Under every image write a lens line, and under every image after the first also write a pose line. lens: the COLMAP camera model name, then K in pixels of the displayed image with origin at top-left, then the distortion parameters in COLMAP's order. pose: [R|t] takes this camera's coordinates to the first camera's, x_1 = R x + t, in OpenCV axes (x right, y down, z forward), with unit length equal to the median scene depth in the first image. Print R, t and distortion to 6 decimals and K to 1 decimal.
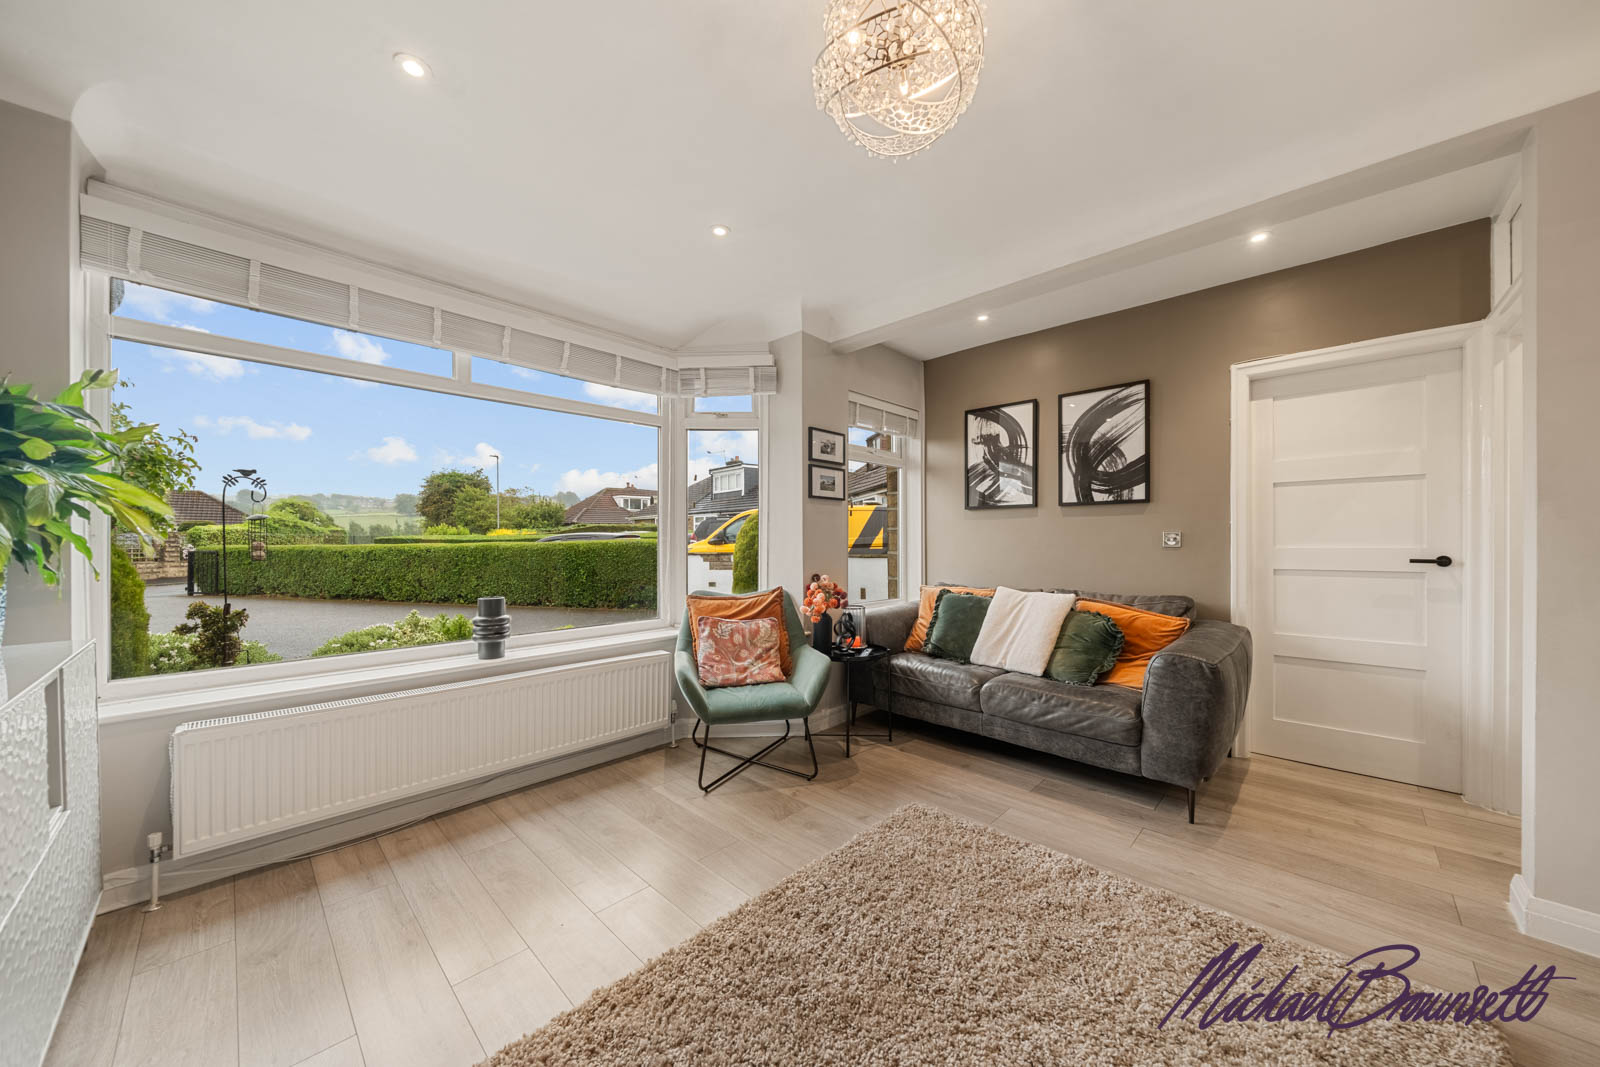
lens RADIAL K [[558.4, 0, 802.9], [0, 558.4, 545.3], [0, 0, 1]] dist [-0.007299, 0.000163]
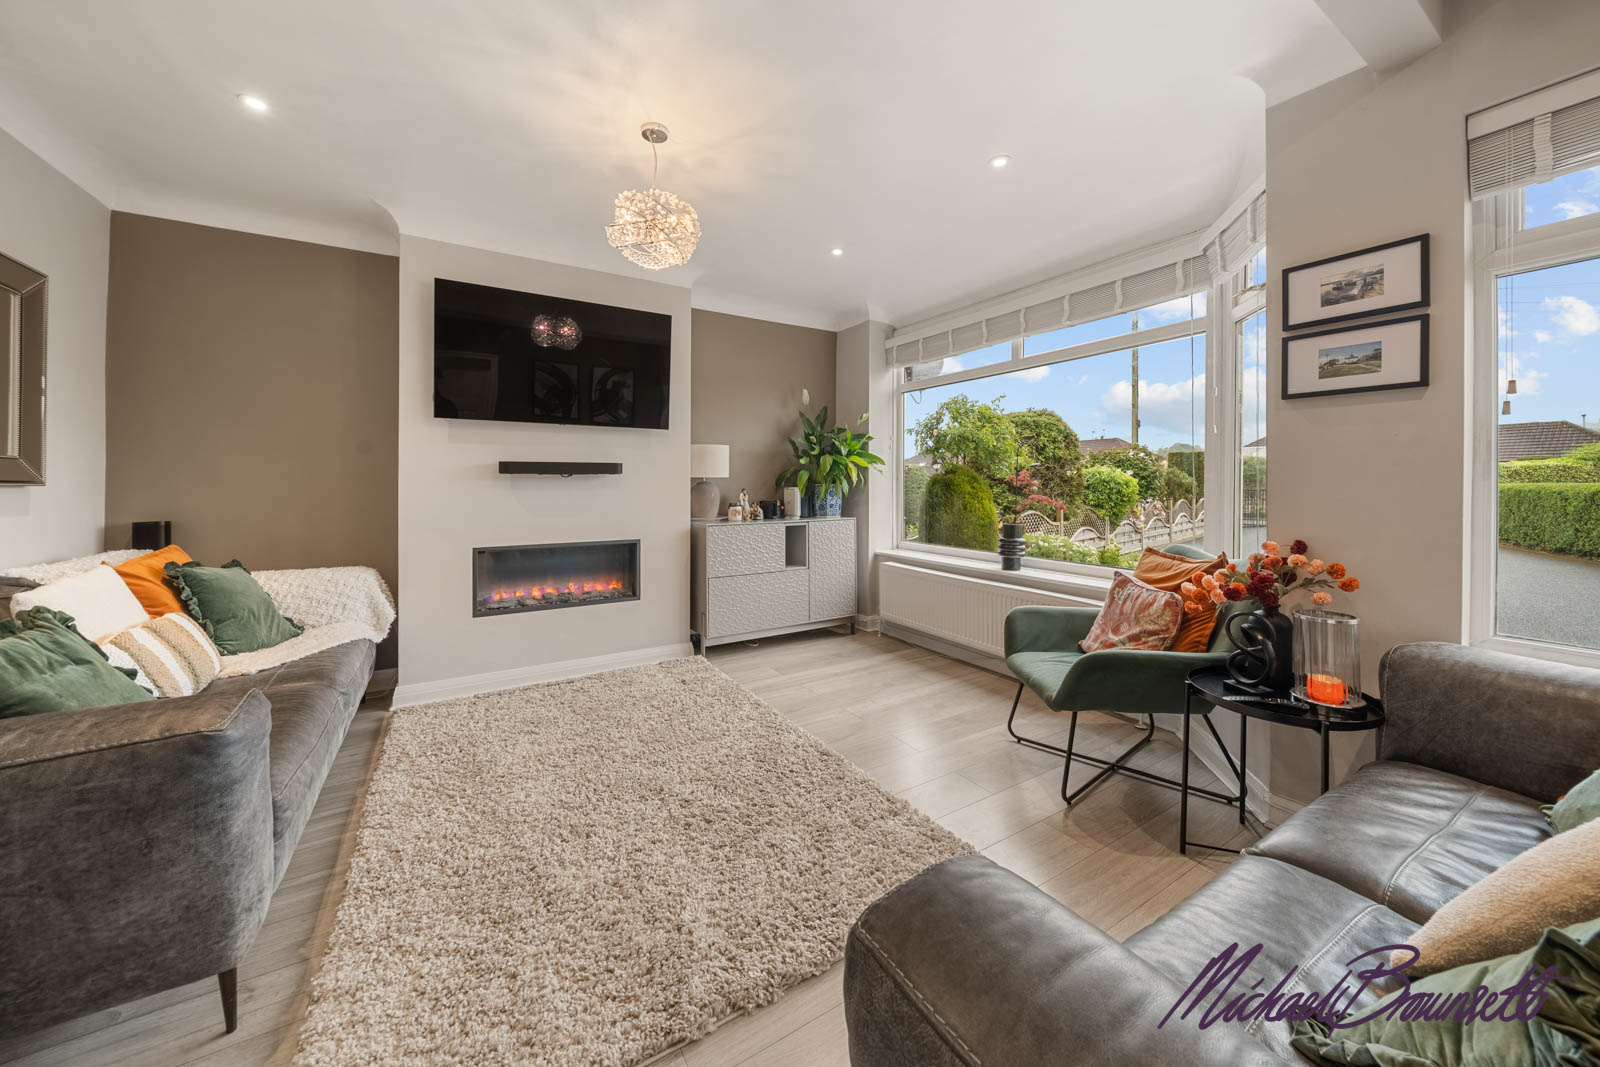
lens RADIAL K [[558.4, 0, 811.4], [0, 558.4, 480.0], [0, 0, 1]] dist [-0.007299, 0.000163]
pose [[-0.230901, -0.002464, -0.972974, 0.643883], [-0.003901, 0.999991, -0.001606, -0.003007], [0.972969, 0.003425, -0.230908, 0.666822]]
